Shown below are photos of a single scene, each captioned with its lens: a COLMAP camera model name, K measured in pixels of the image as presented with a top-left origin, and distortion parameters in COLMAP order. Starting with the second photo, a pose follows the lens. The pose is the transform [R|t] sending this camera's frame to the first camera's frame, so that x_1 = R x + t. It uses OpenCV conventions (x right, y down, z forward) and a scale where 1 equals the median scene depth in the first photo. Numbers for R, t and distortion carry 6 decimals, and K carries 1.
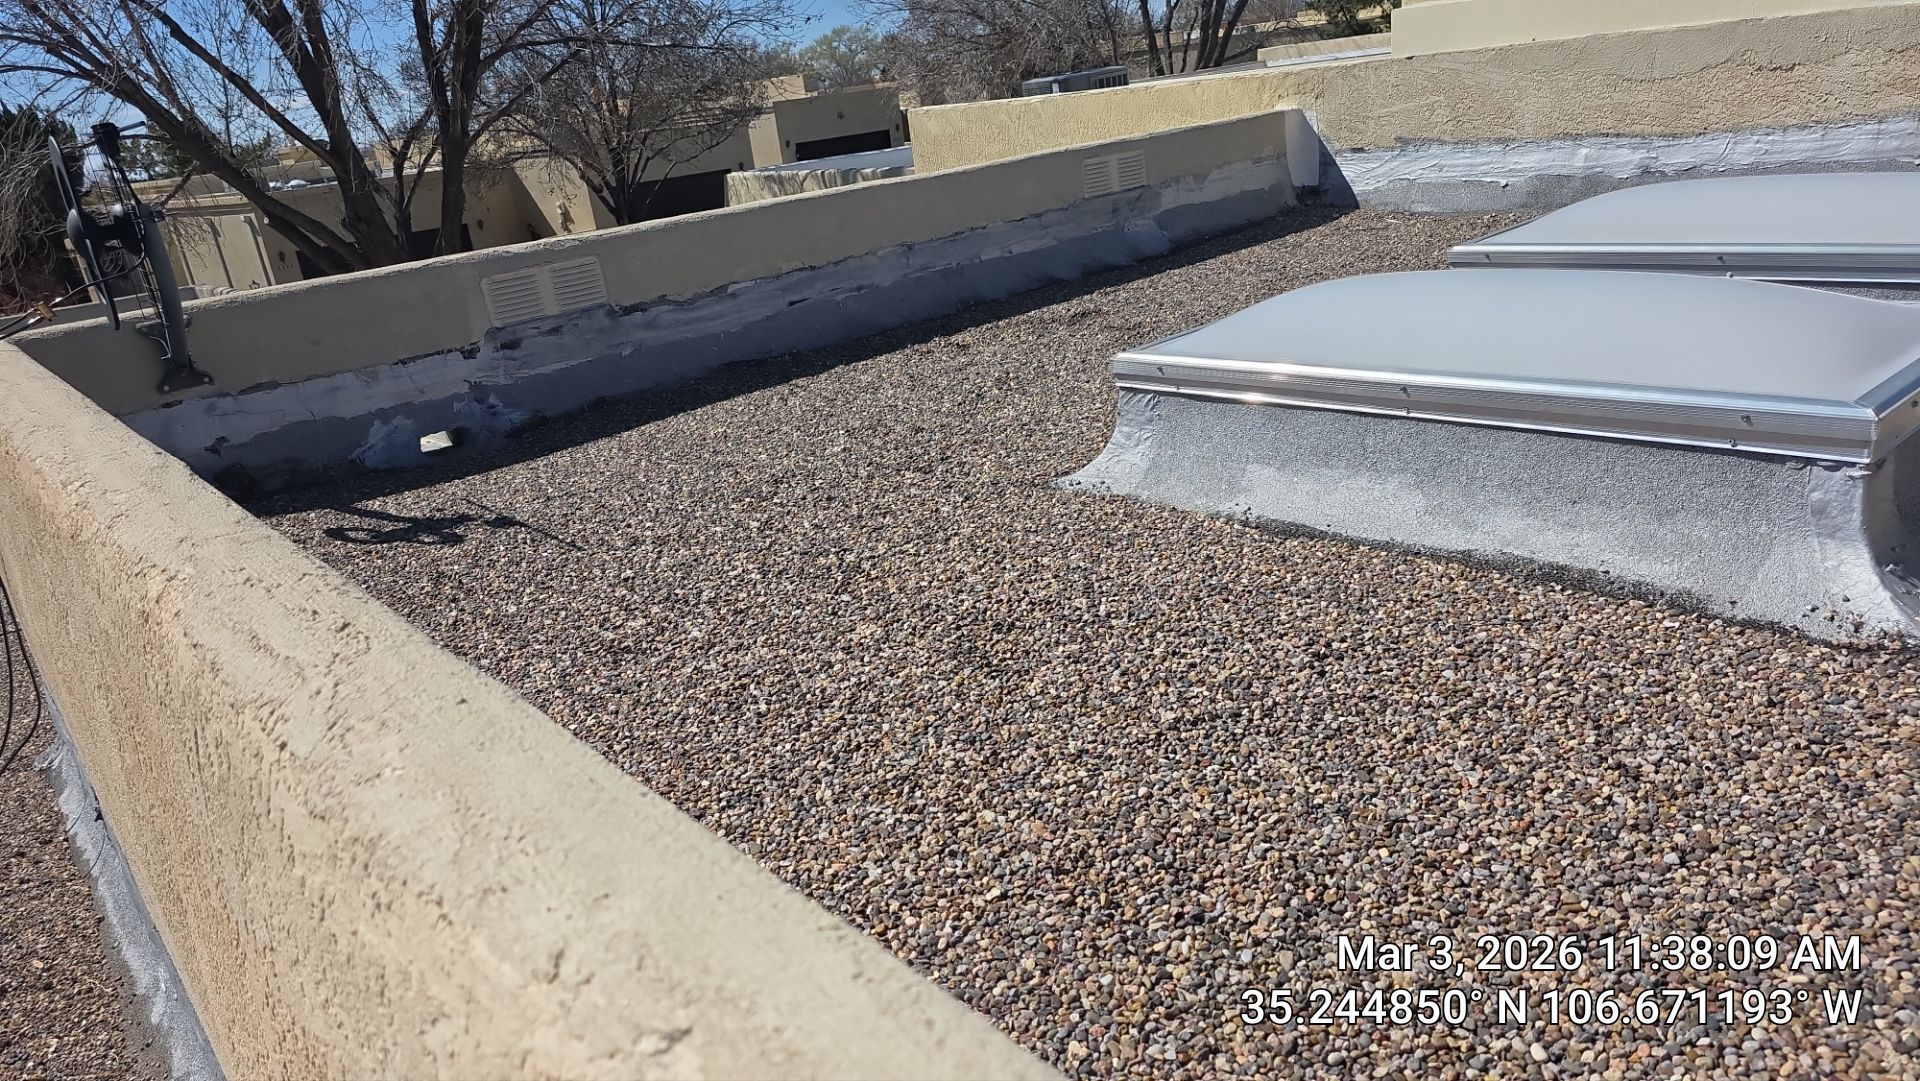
lens RADIAL K [[1296.1, 0, 943.4], [0, 1296.1, 542.1], [0, 0, 1]] dist [-0.002047, -0.003611]
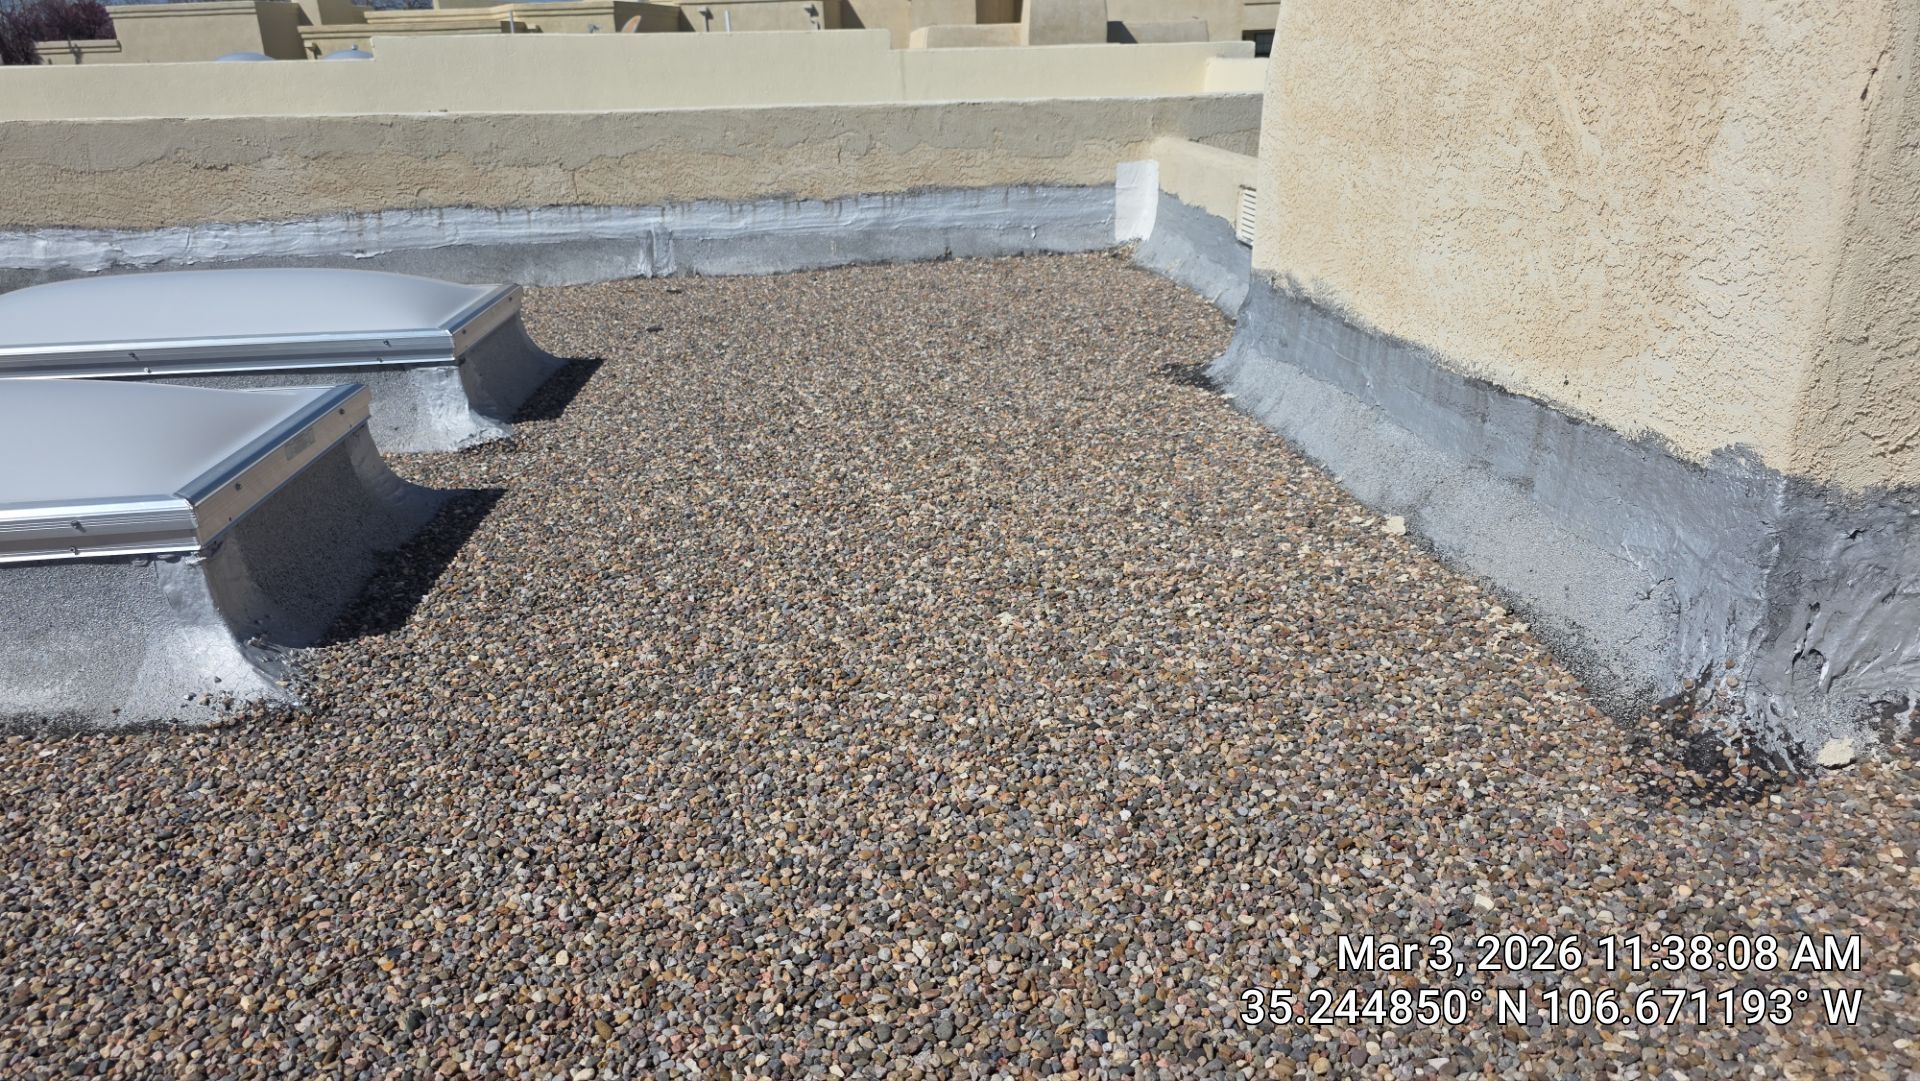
lens RADIAL K [[1296.1, 0, 943.4], [0, 1296.1, 542.1], [0, 0, 1]] dist [-0.002047, -0.003611]
pose [[0.547500, -0.175607, 0.818172, 0.181522], [0.228028, 0.972040, 0.056041, 0.010759], [-0.805138, 0.155884, 0.572236, -0.078452]]
